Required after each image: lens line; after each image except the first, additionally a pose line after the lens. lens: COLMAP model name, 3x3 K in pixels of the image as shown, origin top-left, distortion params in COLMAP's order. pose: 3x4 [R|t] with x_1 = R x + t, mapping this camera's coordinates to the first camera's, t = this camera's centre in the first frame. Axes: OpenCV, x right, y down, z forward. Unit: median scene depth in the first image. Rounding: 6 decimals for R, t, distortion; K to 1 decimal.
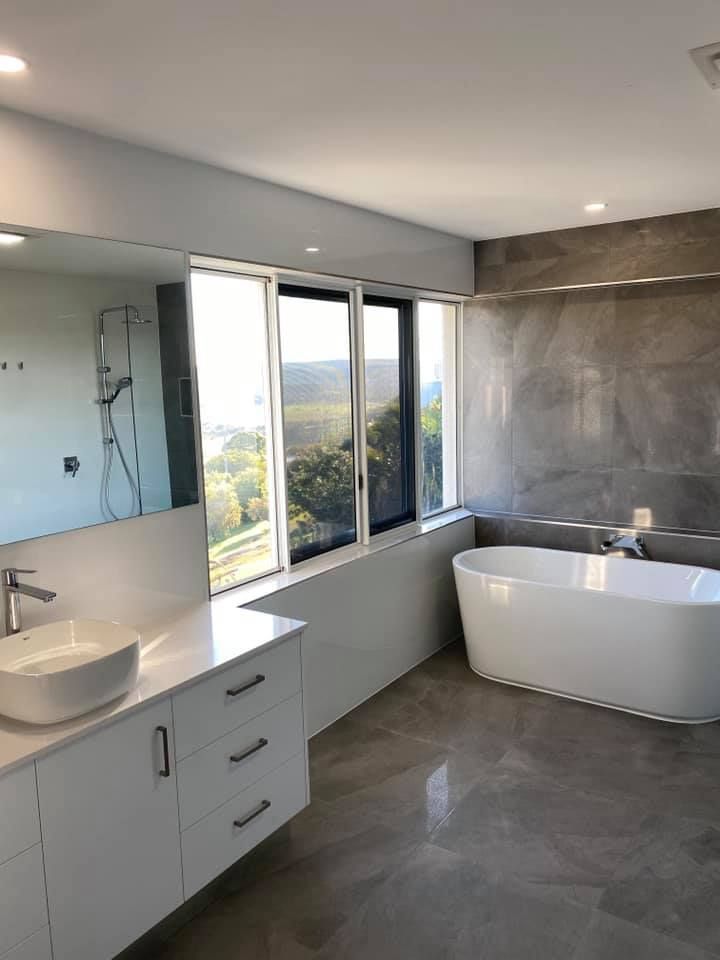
lens RADIAL K [[729.3, 0, 360.0], [0, 729.3, 480.0], [0, 0, 1]] dist [-0.002346, -0.000350]
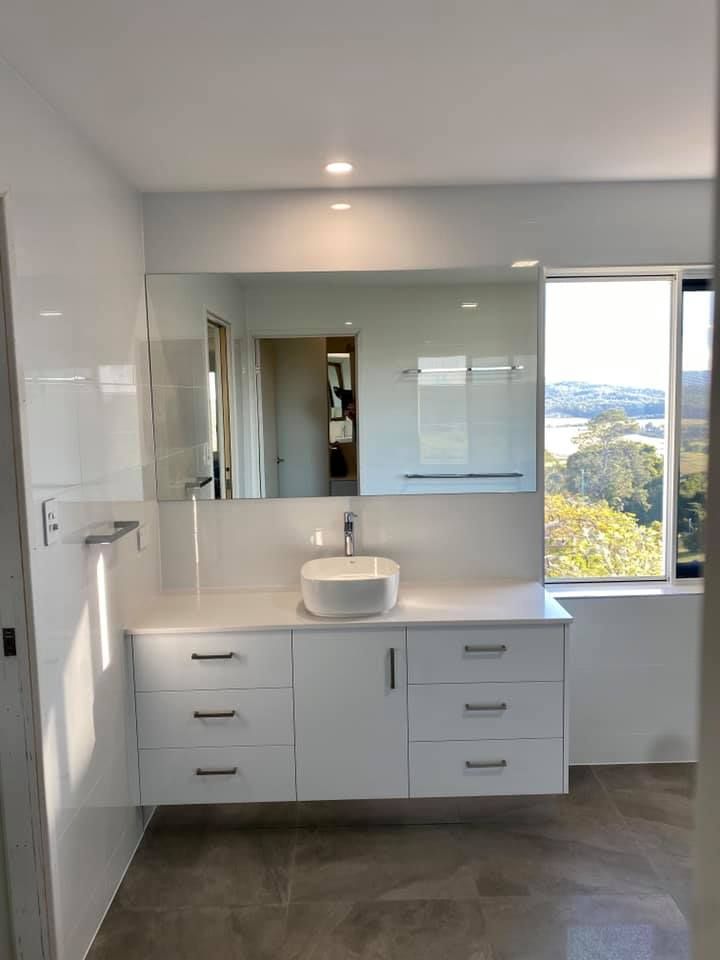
lens RADIAL K [[729.3, 0, 360.0], [0, 729.3, 480.0], [0, 0, 1]] dist [-0.002346, -0.000350]
pose [[0.578822, 0.113921, -0.807457, 0.562408], [-0.111149, 0.991974, 0.060277, -0.025324], [0.807844, 0.054859, 0.586838, 0.140985]]
